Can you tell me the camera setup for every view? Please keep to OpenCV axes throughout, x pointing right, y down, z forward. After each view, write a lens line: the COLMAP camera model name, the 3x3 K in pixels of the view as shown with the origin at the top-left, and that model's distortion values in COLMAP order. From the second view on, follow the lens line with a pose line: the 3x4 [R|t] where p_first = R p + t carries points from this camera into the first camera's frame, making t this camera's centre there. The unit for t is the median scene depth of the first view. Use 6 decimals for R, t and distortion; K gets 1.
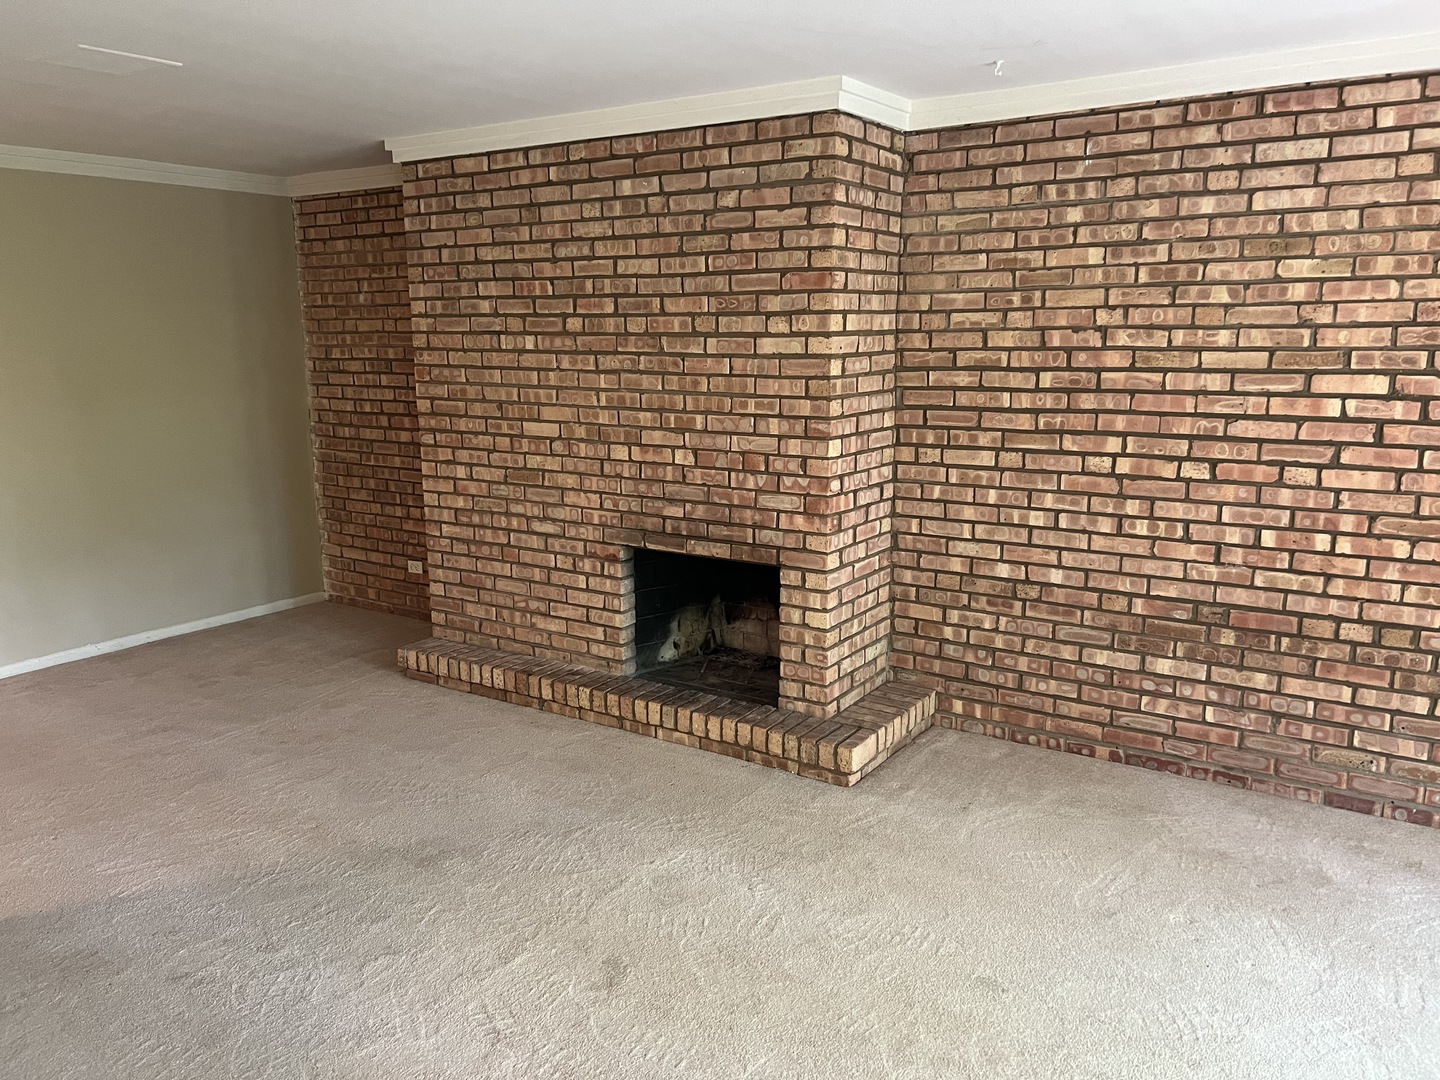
lens RADIAL K [[1077.3, 0, 704.1], [0, 1077.3, 546.7], [0, 0, 1]] dist [0.063632, -0.070164]
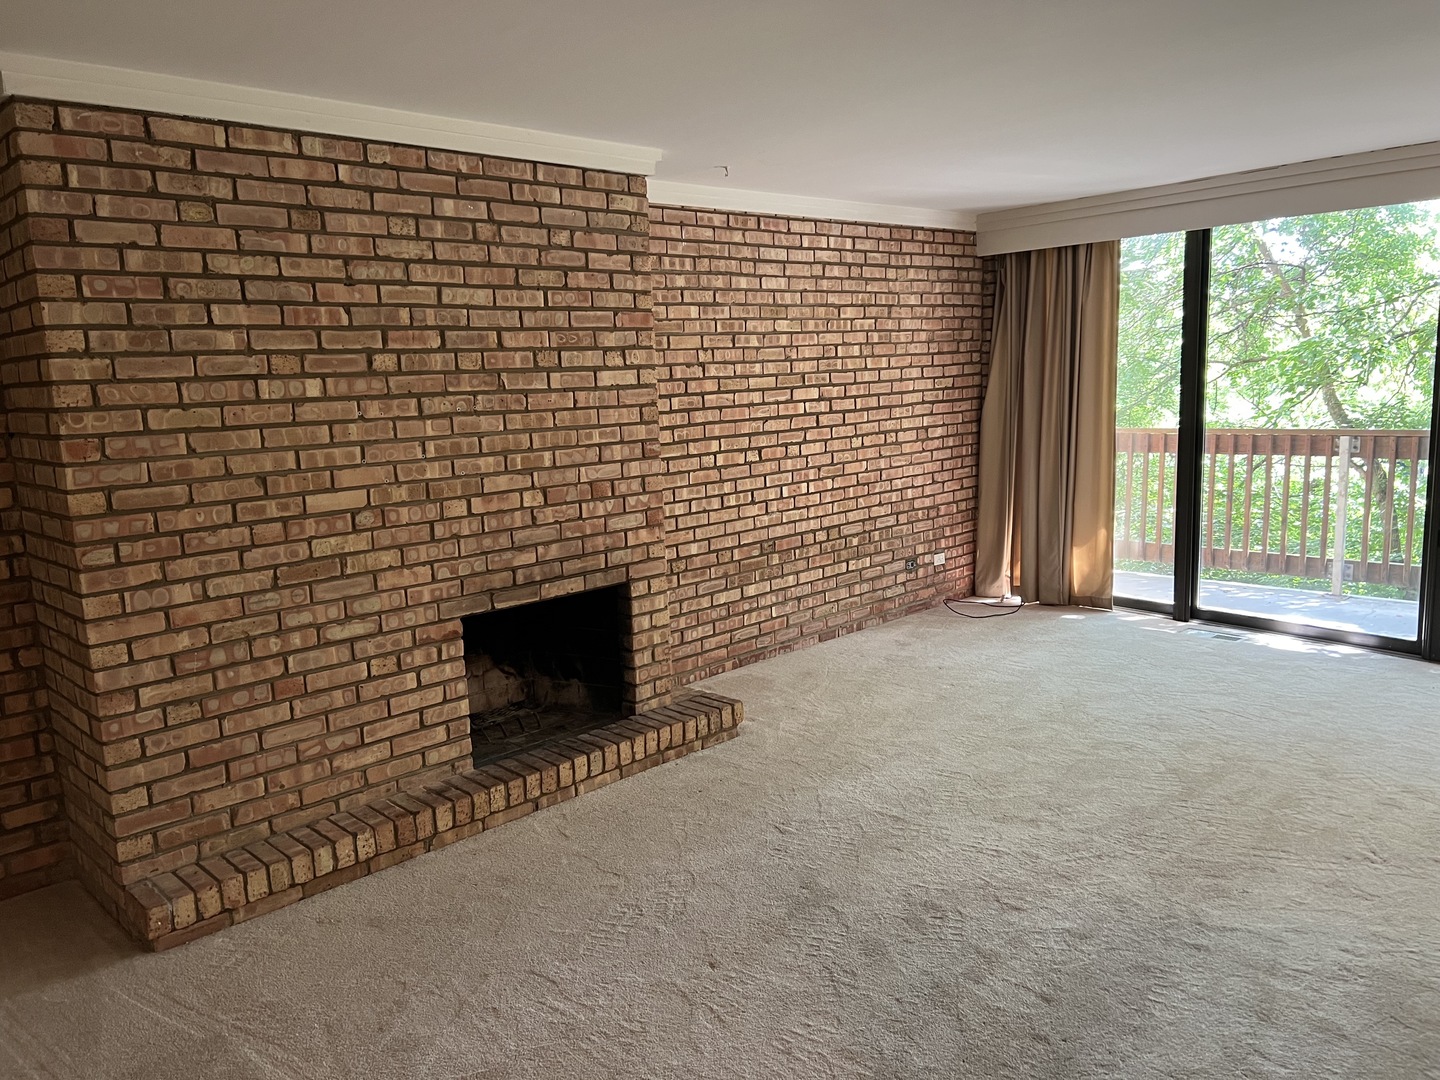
lens RADIAL K [[1077.3, 0, 722.8], [0, 1077.3, 550.5], [0, 0, 1]] dist [0.063632, -0.070164]
pose [[0.213545, -0.162870, 0.963261, -0.929227], [0.235703, 0.965466, 0.110990, -0.107722], [-0.948073, 0.203342, 0.244559, 0.632416]]
